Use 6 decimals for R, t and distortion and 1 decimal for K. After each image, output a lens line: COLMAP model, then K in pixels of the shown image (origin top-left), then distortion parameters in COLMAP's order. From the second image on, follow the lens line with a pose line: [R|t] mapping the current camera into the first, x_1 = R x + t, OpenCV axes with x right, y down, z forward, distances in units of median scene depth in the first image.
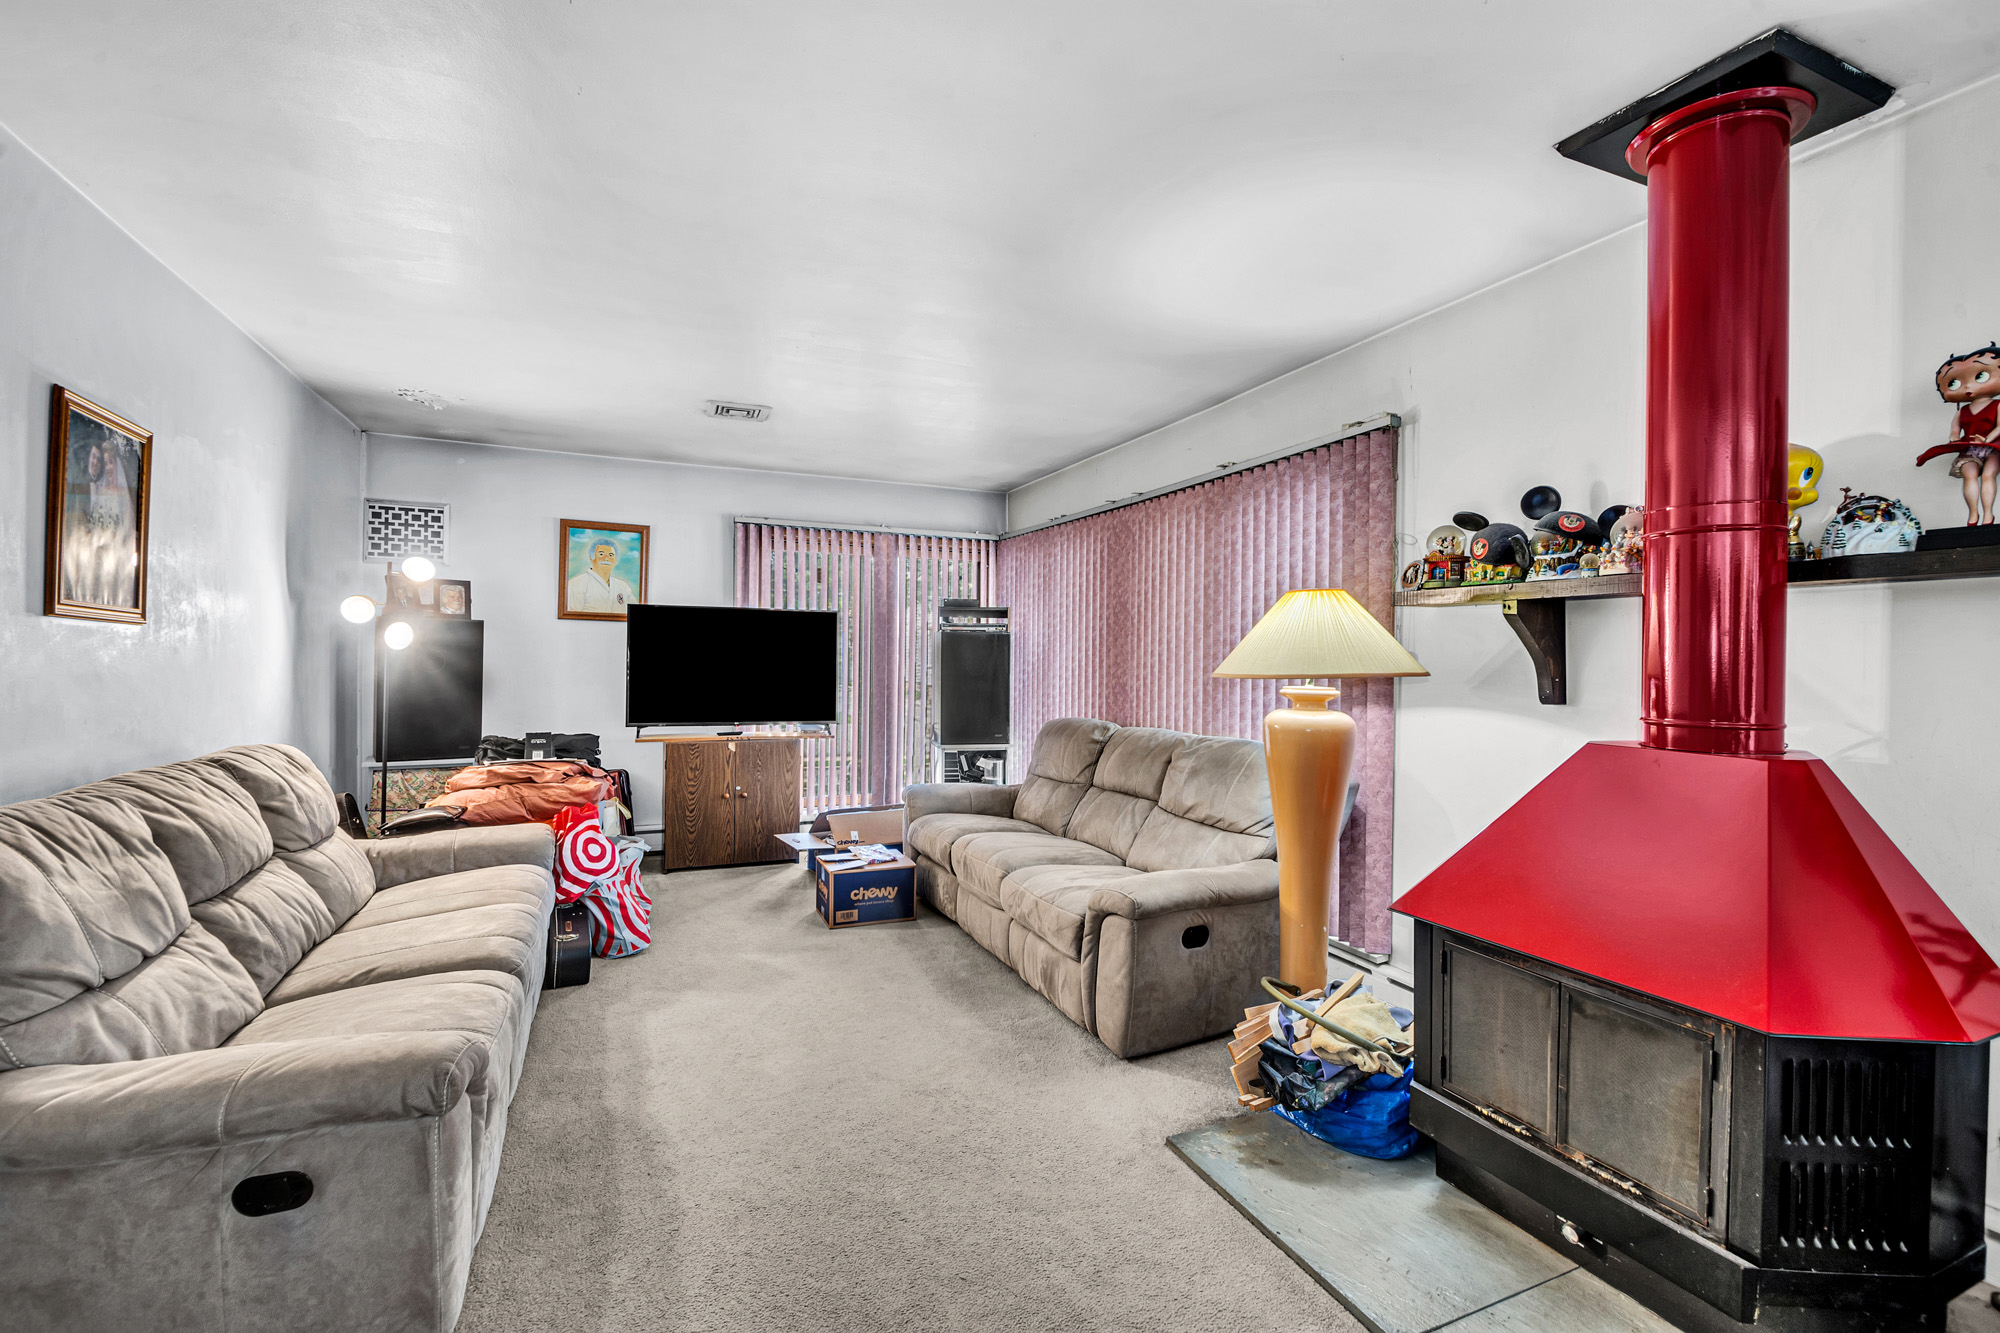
lens RADIAL K [[875.7, 0, 968.7], [0, 875.7, 667.3], [0, 0, 1]] dist [-0.021194, -0.000530]
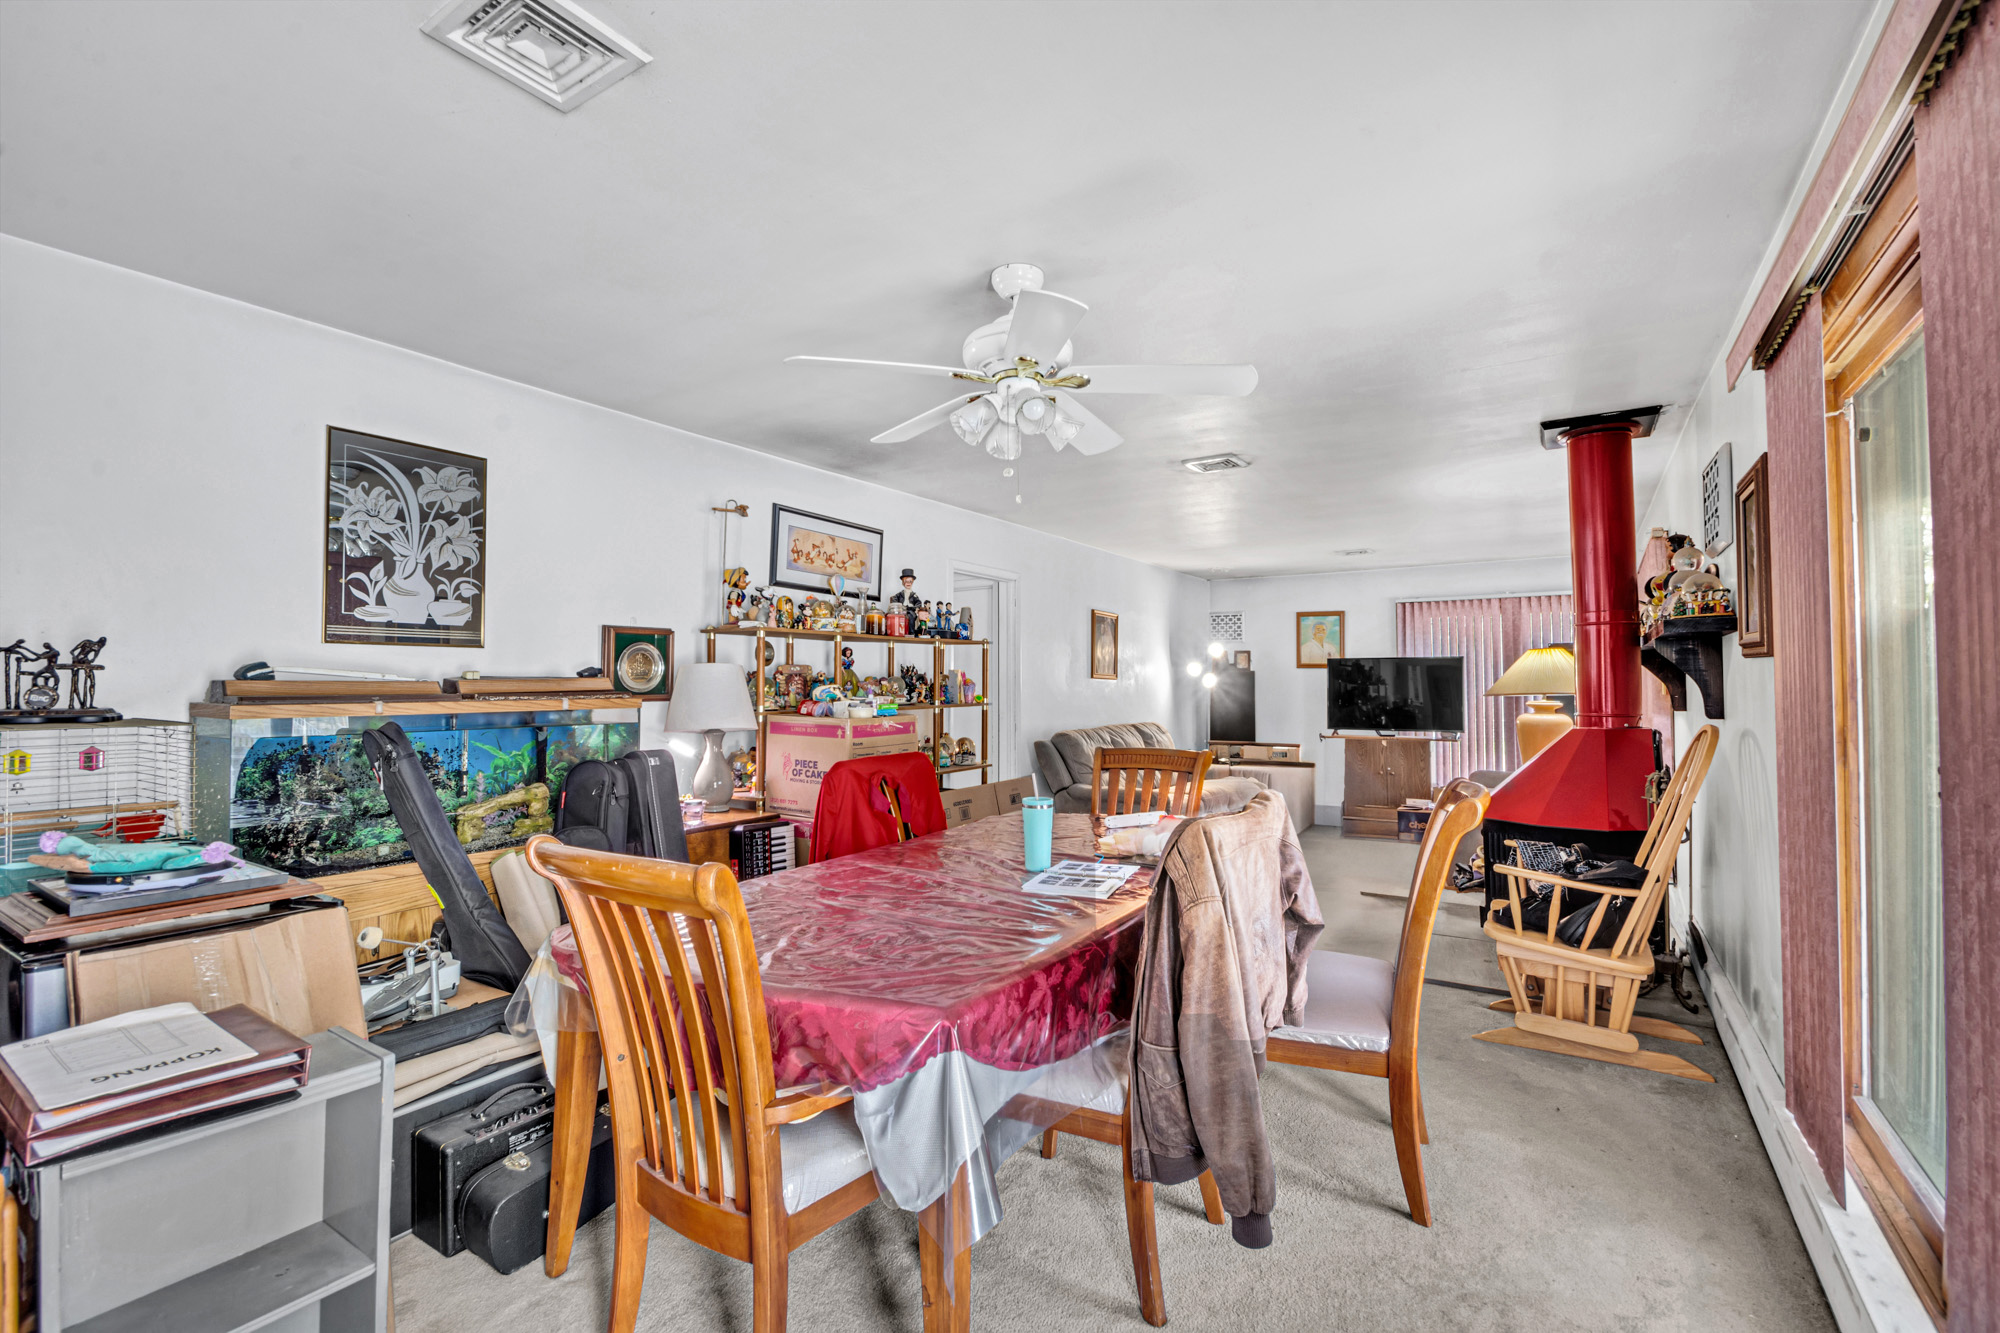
lens RADIAL K [[875.7, 0, 968.7], [0, 875.7, 667.3], [0, 0, 1]] dist [-0.021194, -0.000530]
pose [[0.543188, -0.034024, -0.838922, 0.695341], [0.003650, 0.999265, -0.038163, 0.009060], [0.839603, 0.017668, 0.542912, -0.559097]]
